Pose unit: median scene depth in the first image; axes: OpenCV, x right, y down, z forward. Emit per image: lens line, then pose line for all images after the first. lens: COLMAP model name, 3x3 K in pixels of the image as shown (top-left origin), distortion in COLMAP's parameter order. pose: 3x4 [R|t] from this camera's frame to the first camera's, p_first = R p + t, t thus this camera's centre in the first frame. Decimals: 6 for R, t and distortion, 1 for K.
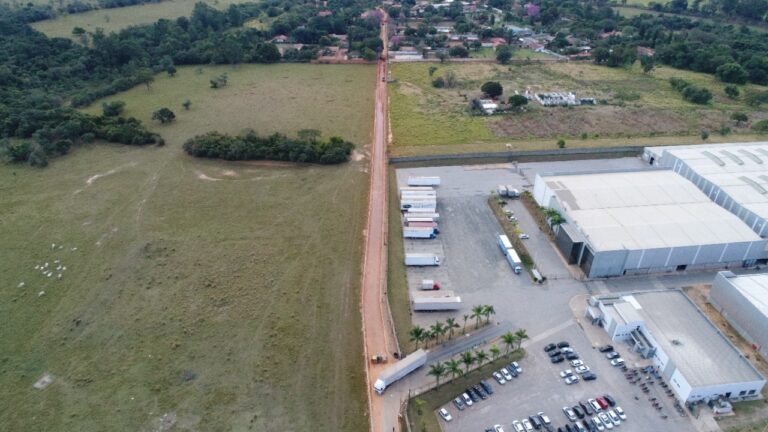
lens RADIAL K [[505.1, 0, 391.9], [0, 505.1, 216.8], [0, 0, 1]] dist [-0.002826, -0.000517]
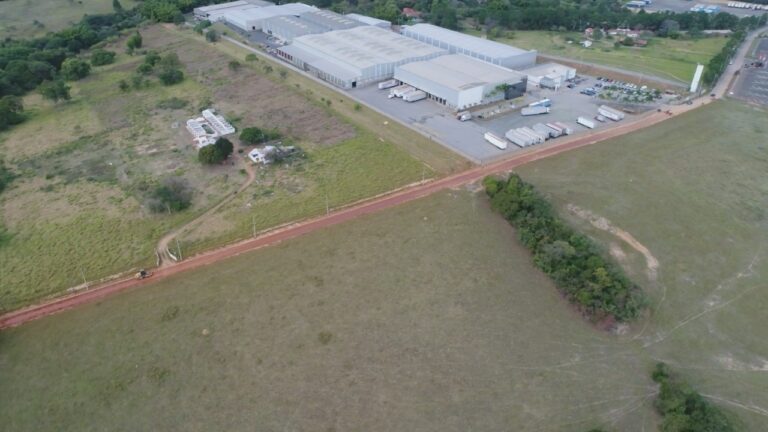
lens RADIAL K [[520.5, 0, 384.0], [0, 520.5, 216.0], [0, 0, 1]] dist [-0.000367, -0.000407]
pose [[-0.461016, -0.493525, 0.737494, -0.563433], [0.473943, 0.565684, 0.674818, -0.649126], [-0.750228, 0.660632, -0.026887, 0.983764]]
